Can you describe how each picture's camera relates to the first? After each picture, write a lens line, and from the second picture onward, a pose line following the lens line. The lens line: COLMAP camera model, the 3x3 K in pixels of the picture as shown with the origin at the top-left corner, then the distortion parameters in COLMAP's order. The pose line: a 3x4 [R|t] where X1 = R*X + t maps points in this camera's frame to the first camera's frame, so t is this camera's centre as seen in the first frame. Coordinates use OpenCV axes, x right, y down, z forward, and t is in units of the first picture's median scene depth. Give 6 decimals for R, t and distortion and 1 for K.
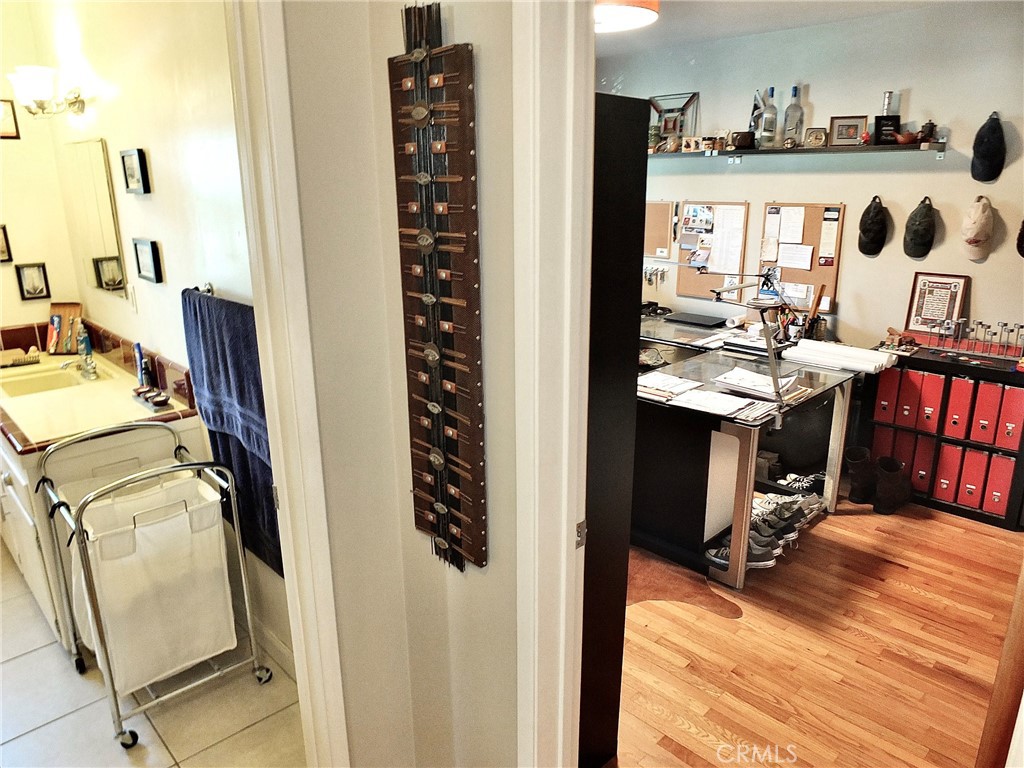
lens RADIAL K [[695.6, 0, 519.9], [0, 695.6, 380.7], [0, 0, 1]] dist [-0.037720, 0.016464]
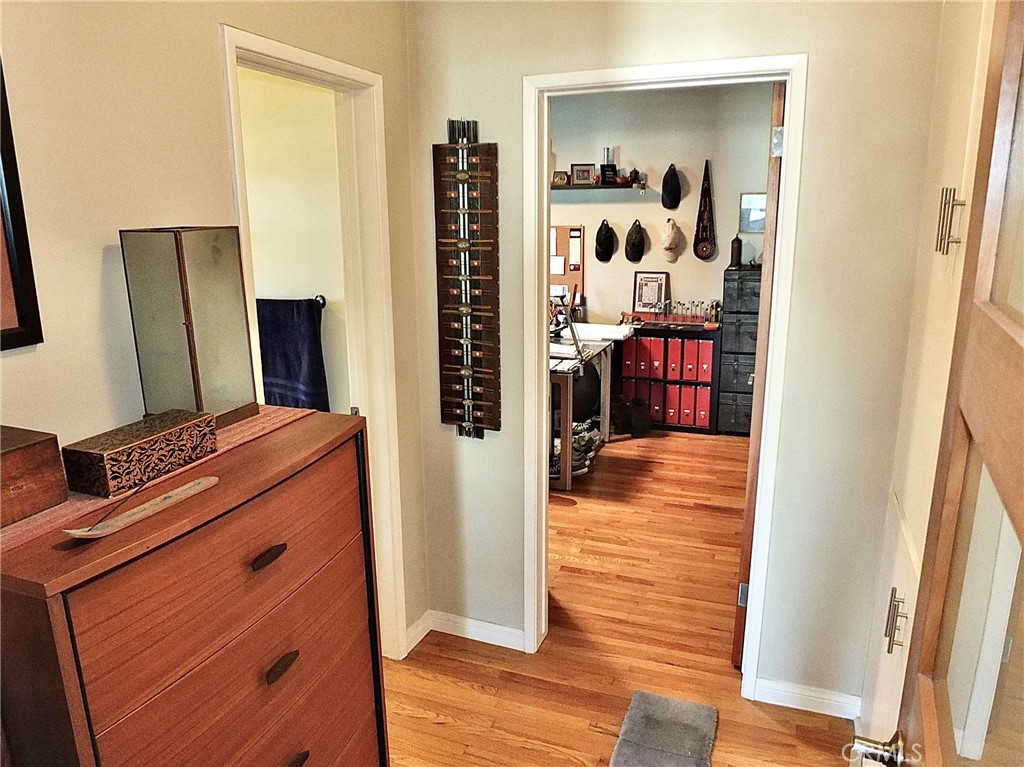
lens RADIAL K [[695.6, 0, 515.5], [0, 695.6, 380.4], [0, 0, 1]] dist [-0.037720, 0.016464]
pose [[0.913985, -0.100131, 0.393199, -0.260922], [0.115652, 0.993162, -0.015915, 0.066203], [-0.388916, 0.060020, 0.919316, -0.238112]]
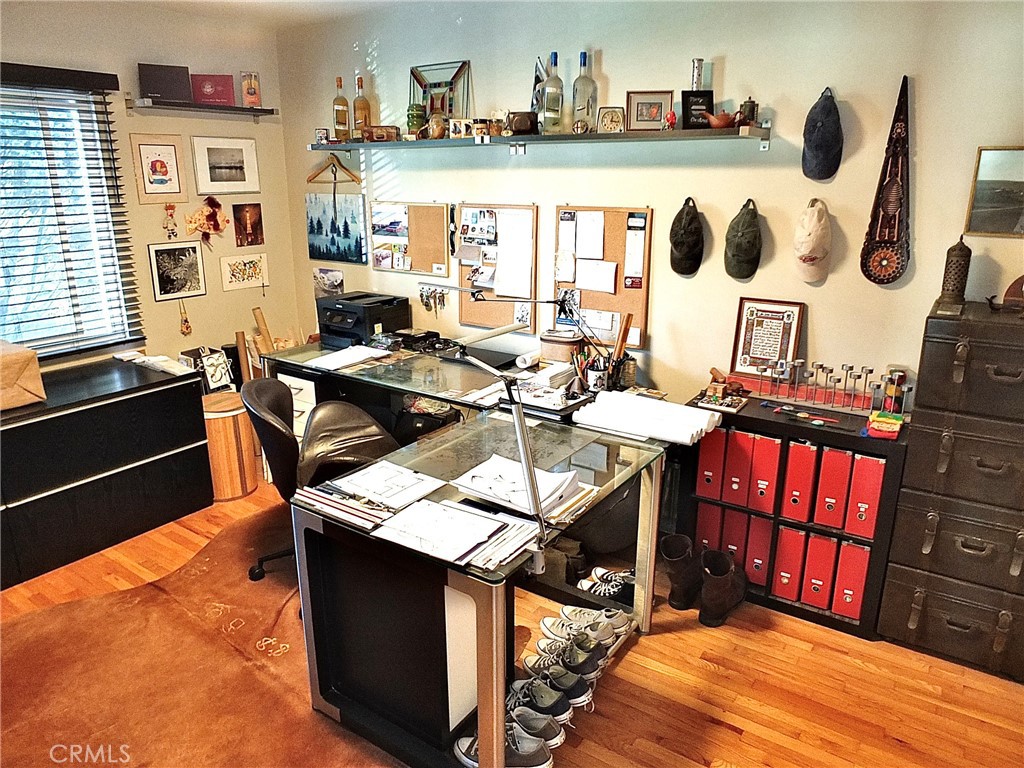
lens RADIAL K [[695.6, 0, 514.5], [0, 695.6, 384.2], [0, 0, 1]] dist [-0.037720, 0.016464]
pose [[0.981332, -0.044833, 0.187023, 0.186236], [0.043158, 0.998983, 0.013020, -0.085551], [-0.187417, -0.004705, 0.982269, 0.299005]]
